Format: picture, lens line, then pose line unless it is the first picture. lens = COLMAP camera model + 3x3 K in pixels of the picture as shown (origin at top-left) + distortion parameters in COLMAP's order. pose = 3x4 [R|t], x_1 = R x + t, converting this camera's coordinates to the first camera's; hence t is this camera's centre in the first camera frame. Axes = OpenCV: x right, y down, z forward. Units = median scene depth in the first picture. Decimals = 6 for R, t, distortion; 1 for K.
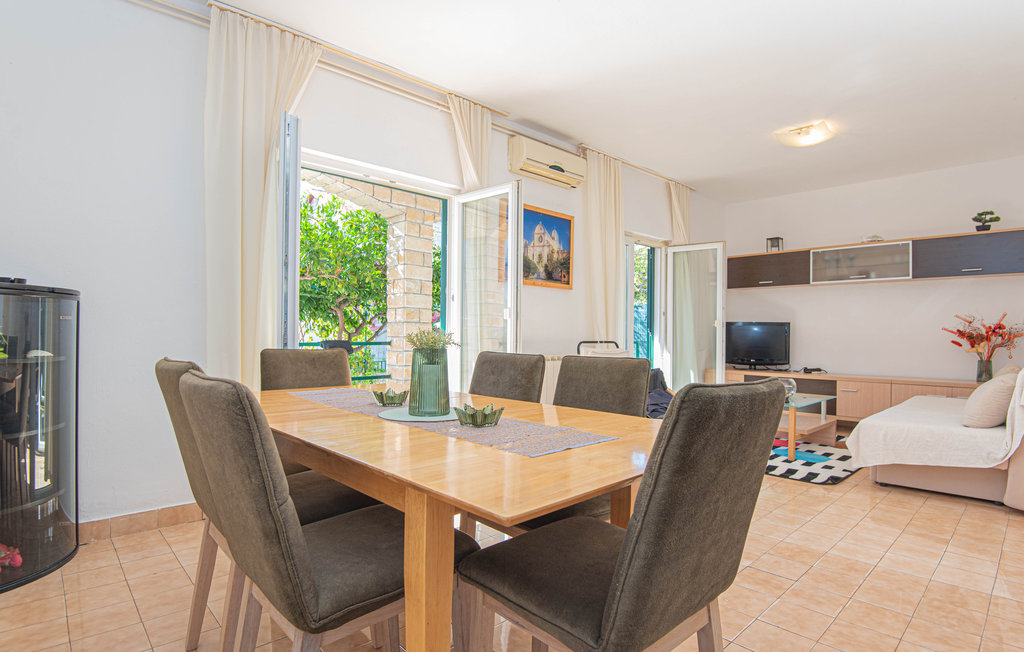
lens RADIAL K [[512.3, 0, 512.0], [0, 512.3, 326.0], [0, 0, 1]] dist [-0.004192, -0.000417]
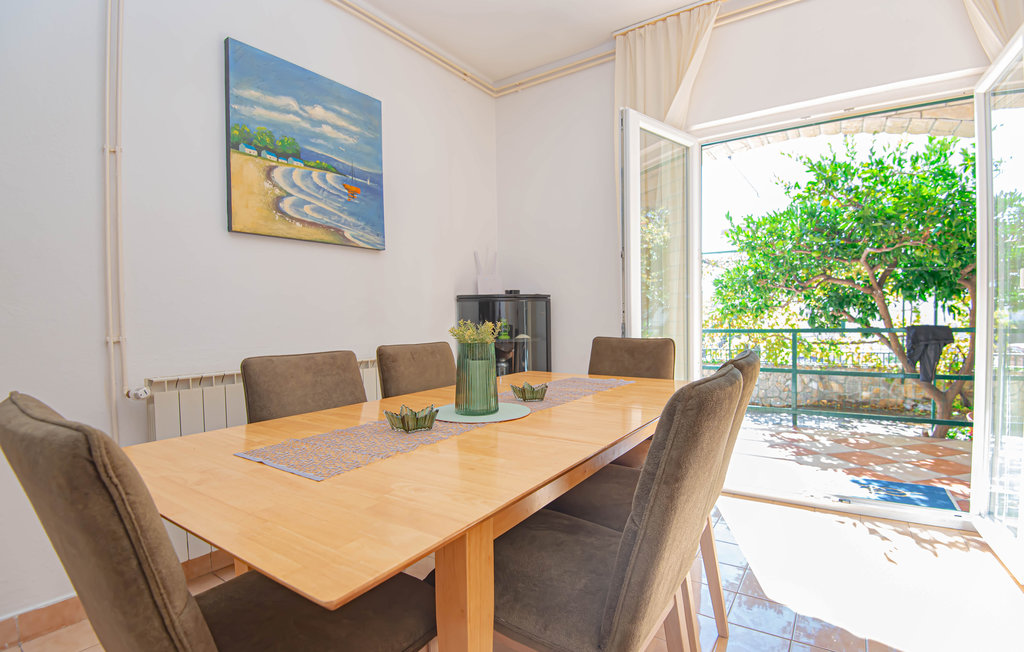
lens RADIAL K [[500.3, 0, 509.8], [0, 500.3, 331.5], [0, 0, 1]] dist [-0.000786, -0.047831]
pose [[0.226545, 0.021871, -0.973755, 0.554737], [0.043031, 0.998547, 0.032439, -0.013187], [0.973050, -0.049251, 0.225275, 0.575069]]
